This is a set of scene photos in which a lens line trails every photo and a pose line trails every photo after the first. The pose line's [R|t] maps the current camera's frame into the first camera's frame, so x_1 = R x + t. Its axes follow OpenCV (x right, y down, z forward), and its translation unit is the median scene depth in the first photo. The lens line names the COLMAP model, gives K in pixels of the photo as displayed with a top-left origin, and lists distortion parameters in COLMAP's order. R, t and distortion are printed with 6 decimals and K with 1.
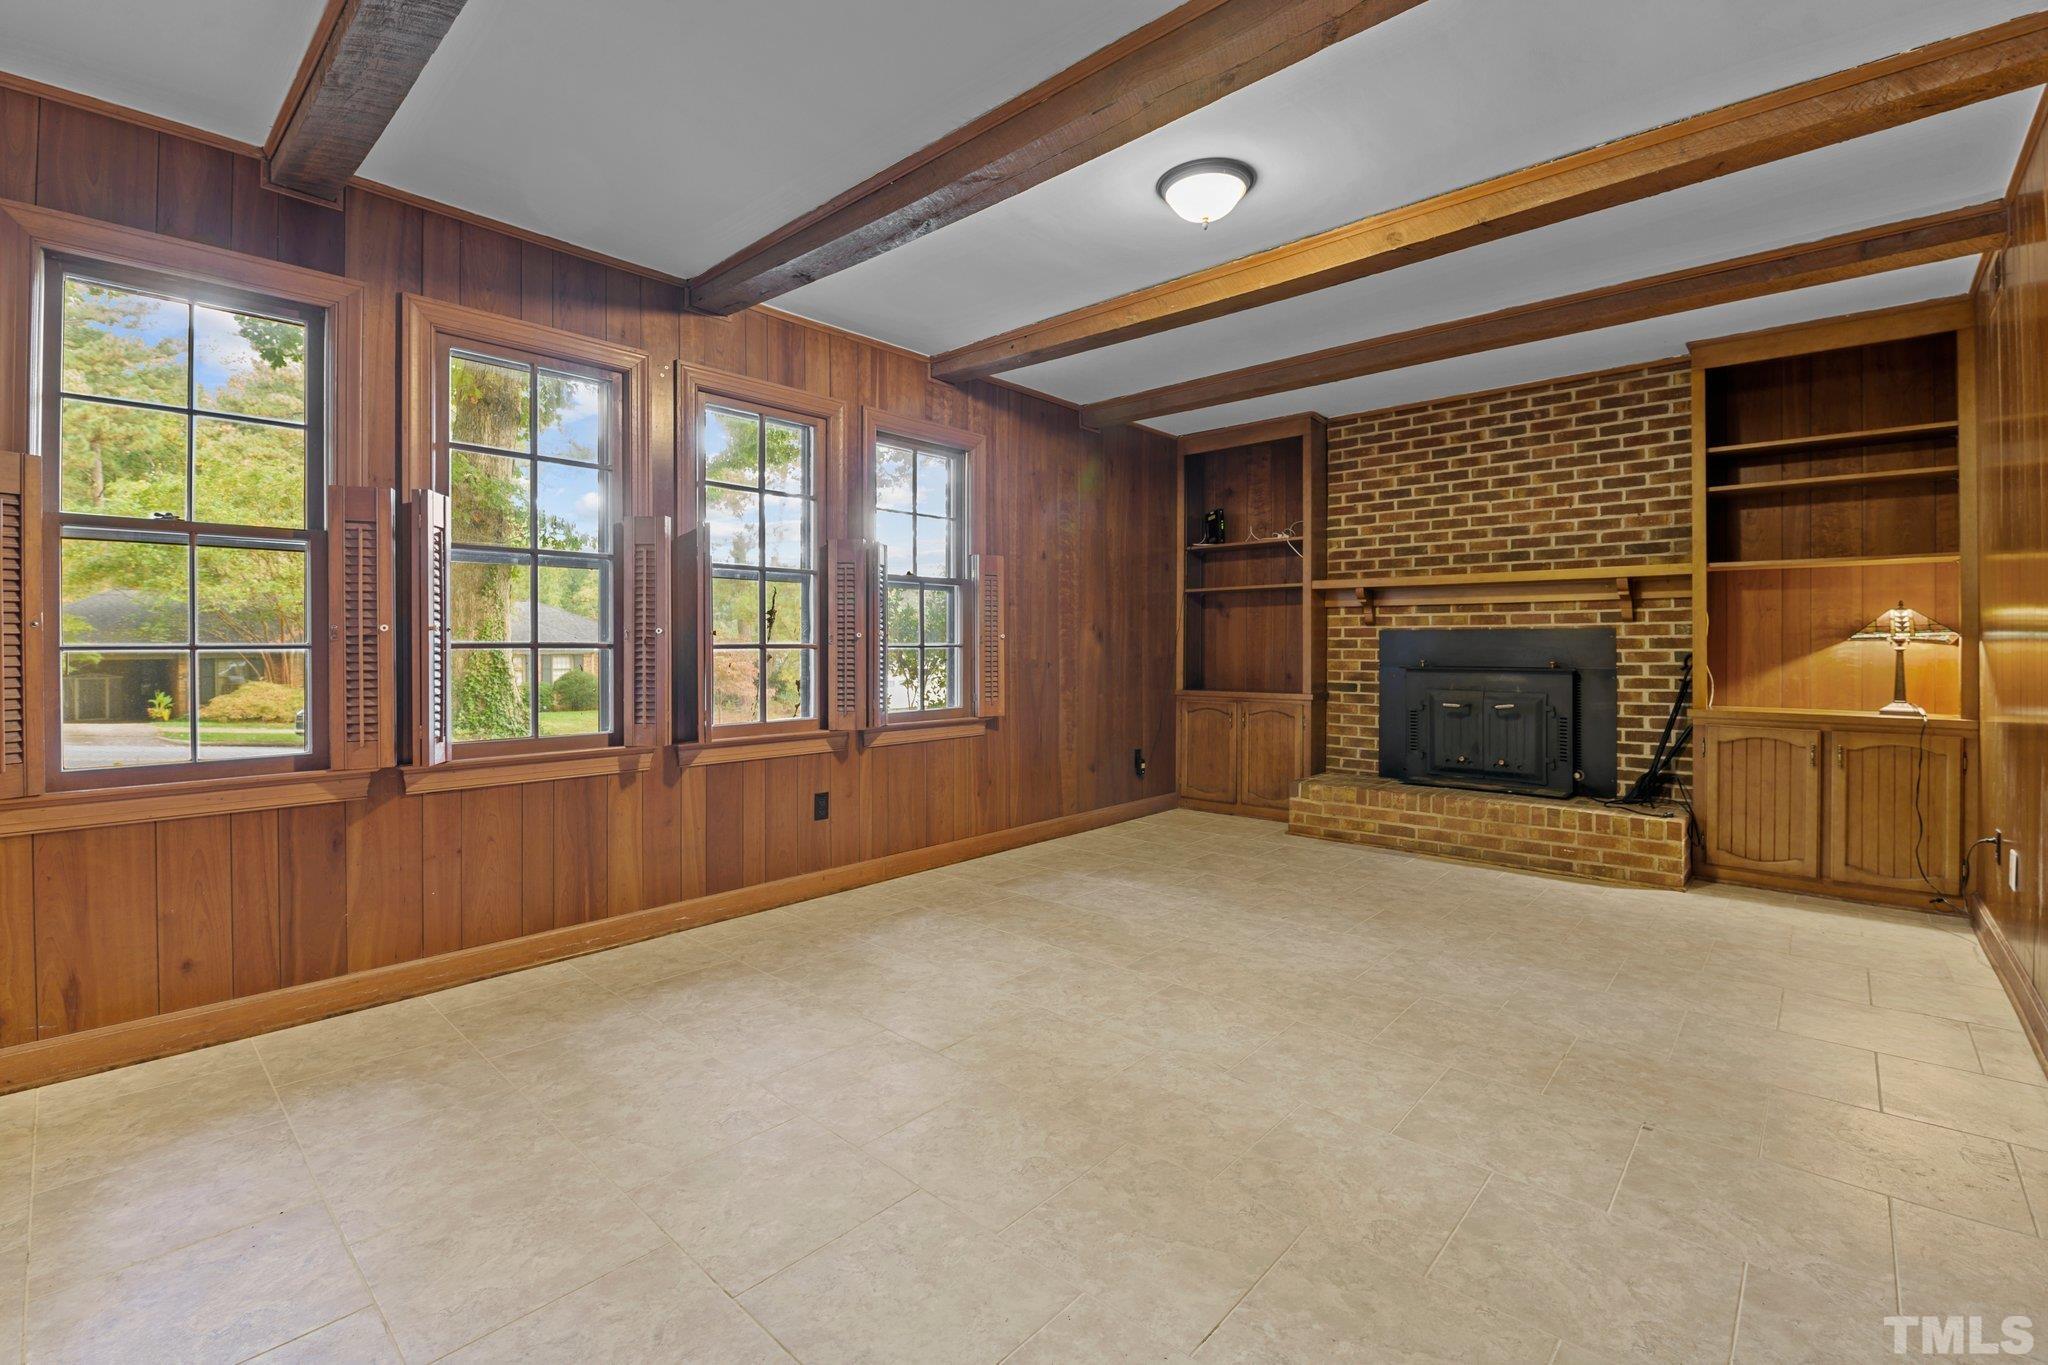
lens RADIAL K [[900.9, 0, 1006.8], [0, 900.9, 640.3], [0, 0, 1]] dist [-0.005259, -0.006767]
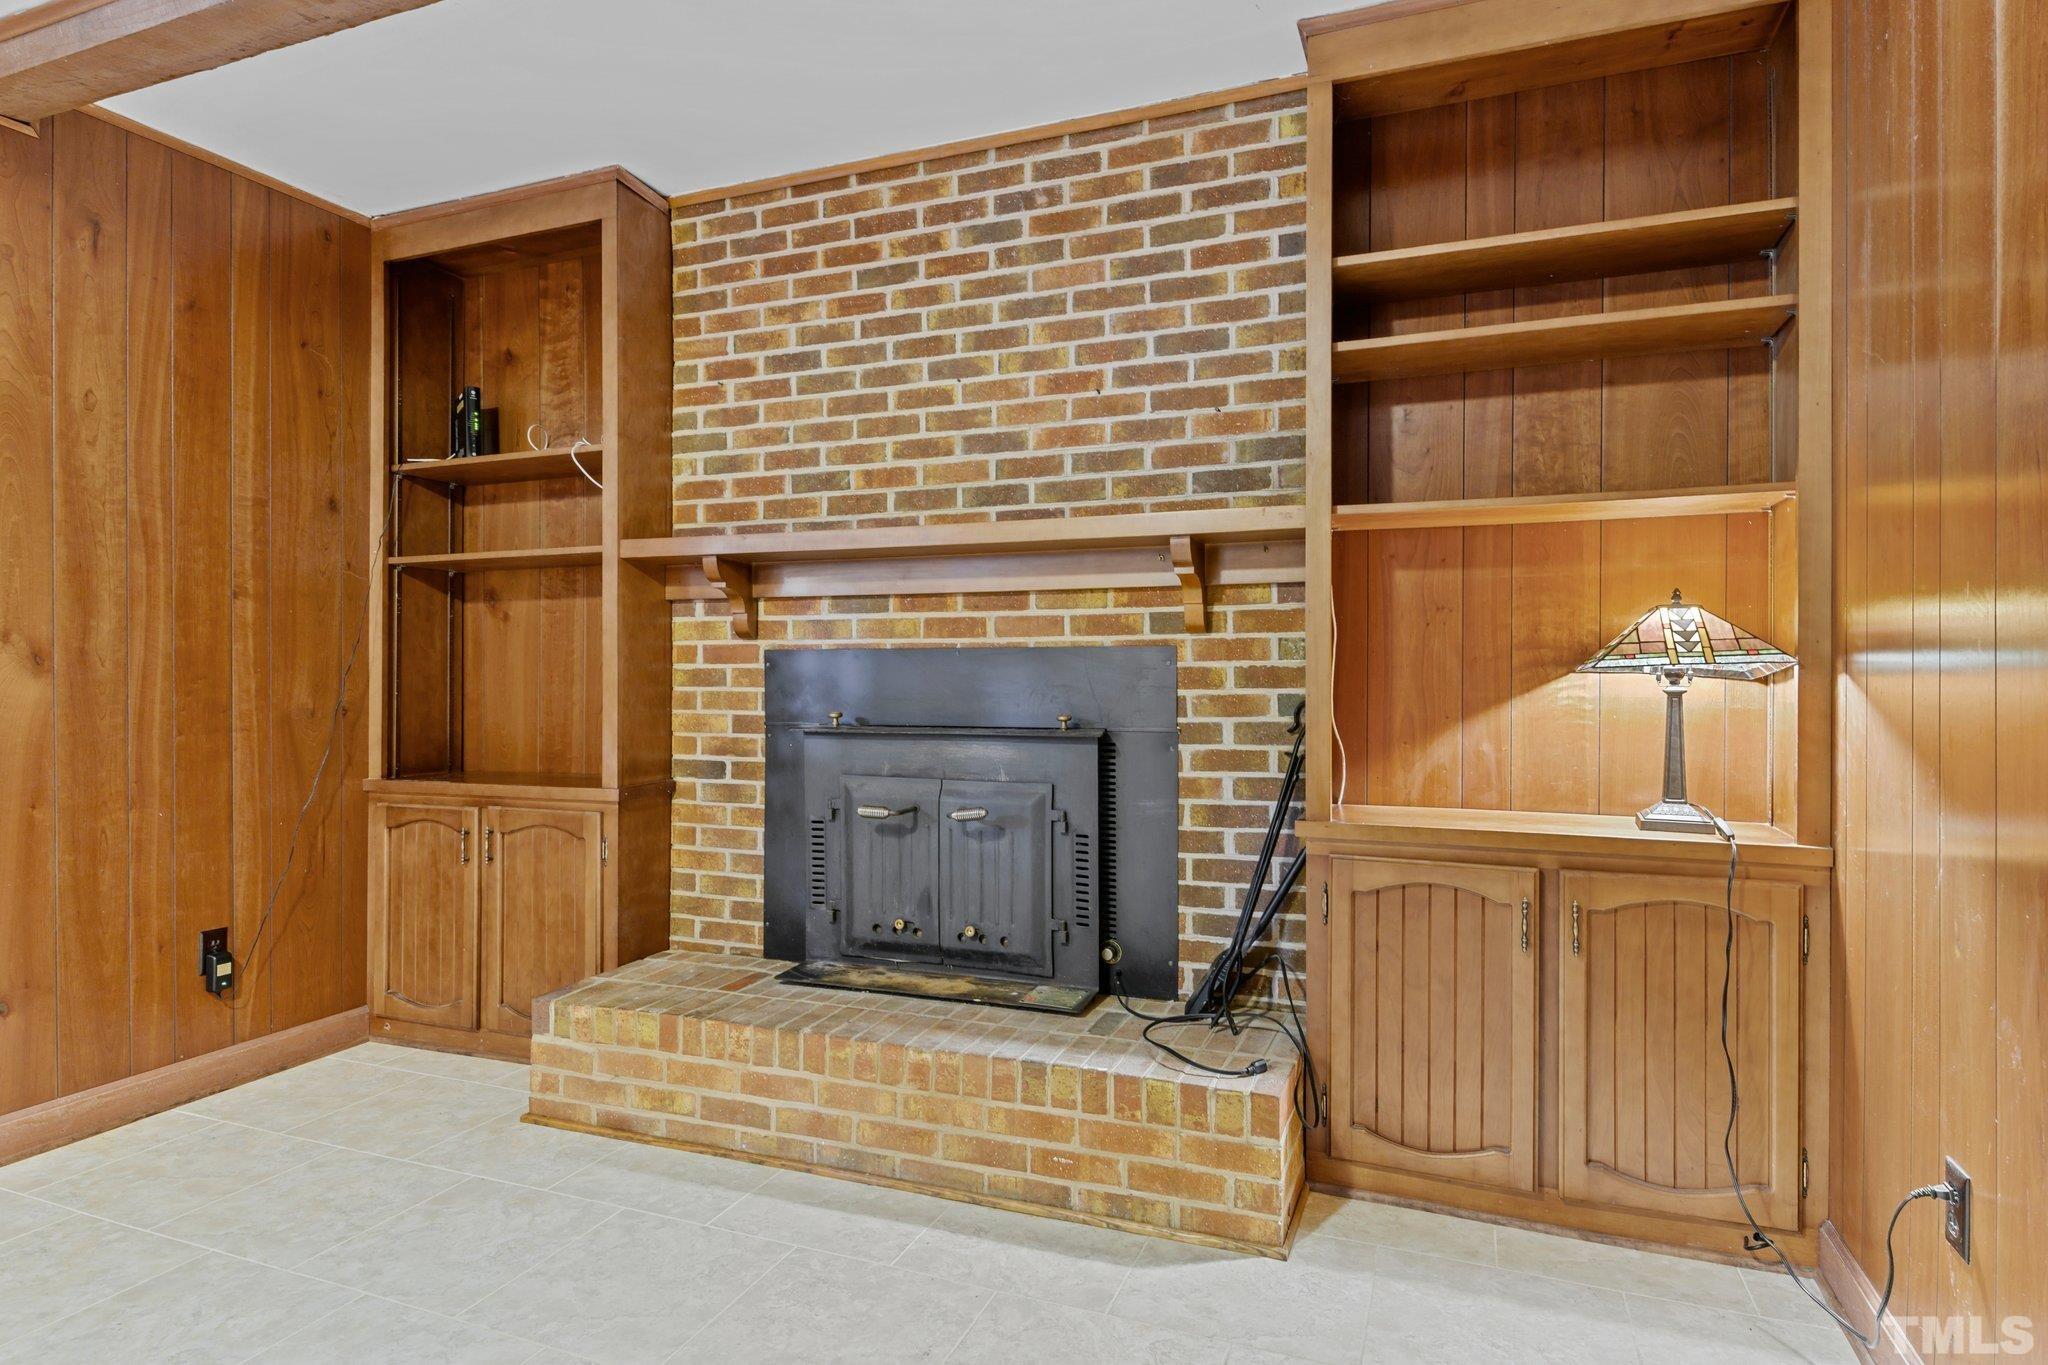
lens RADIAL K [[1105.1, 0, 1018.4], [0, 1105.1, 670.0], [0, 0, 1]] dist [0.017193, -0.001176]
pose [[0.934206, -0.000735, 0.356735, 0.404219], [-0.000586, 0.999993, 0.003593, -0.002783], [-0.356735, -0.003566, 0.934199, 0.496107]]
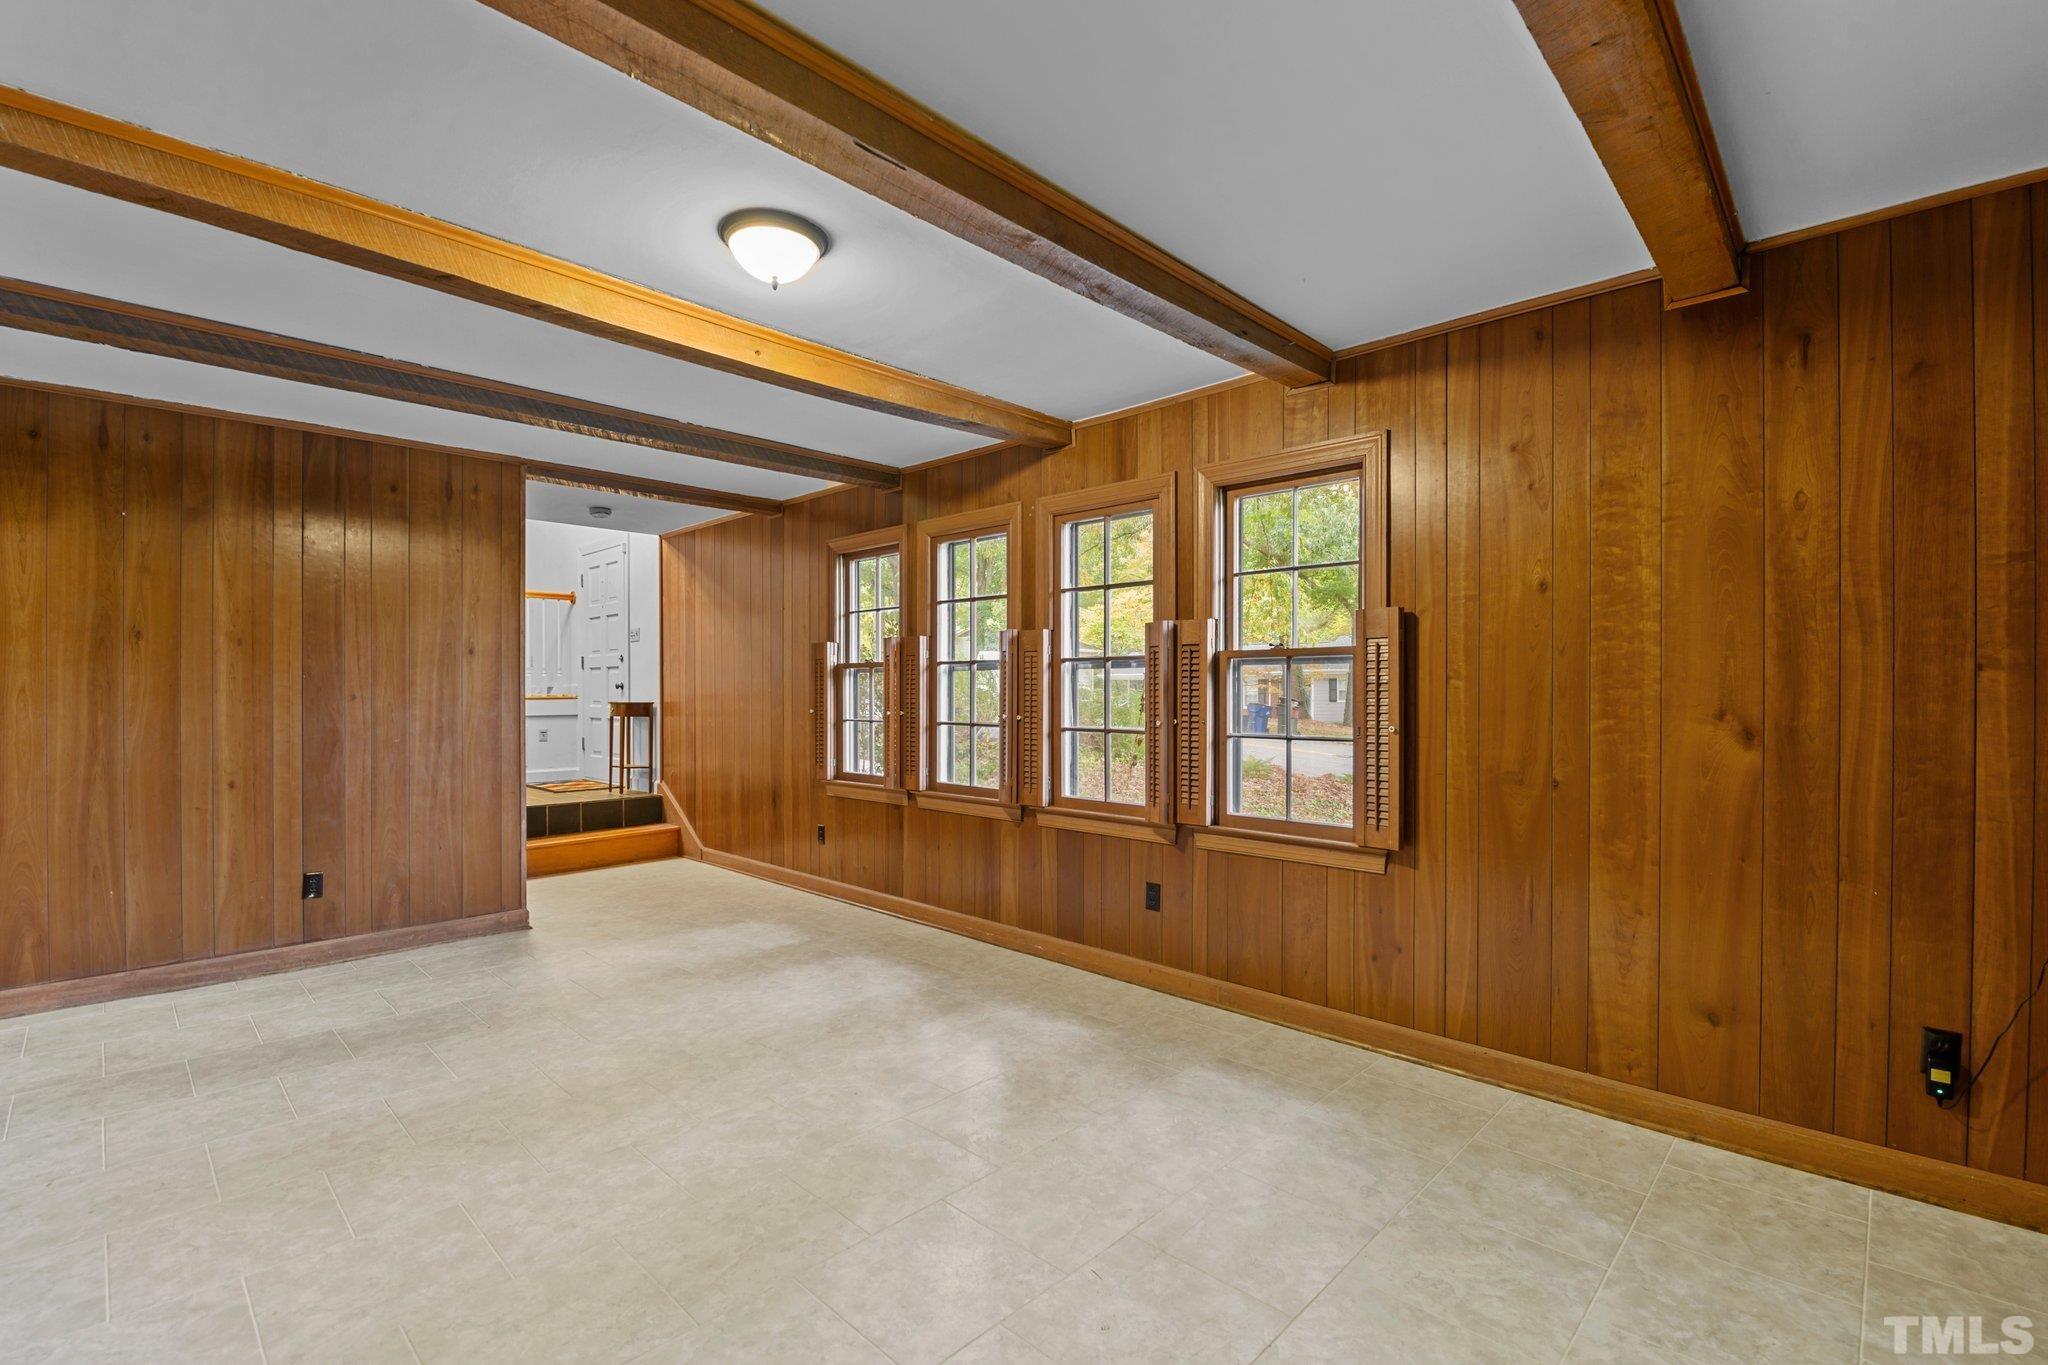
lens RADIAL K [[900.9, 0, 1019.8], [0, 900.9, 689.7], [0, 0, 1]] dist [-0.005259, -0.006767]
pose [[-0.024312, -0.000421, -0.999704, 0.700964], [0.004271, 0.999991, -0.000525, -0.036297], [0.999695, -0.004283, -0.024310, 0.797565]]
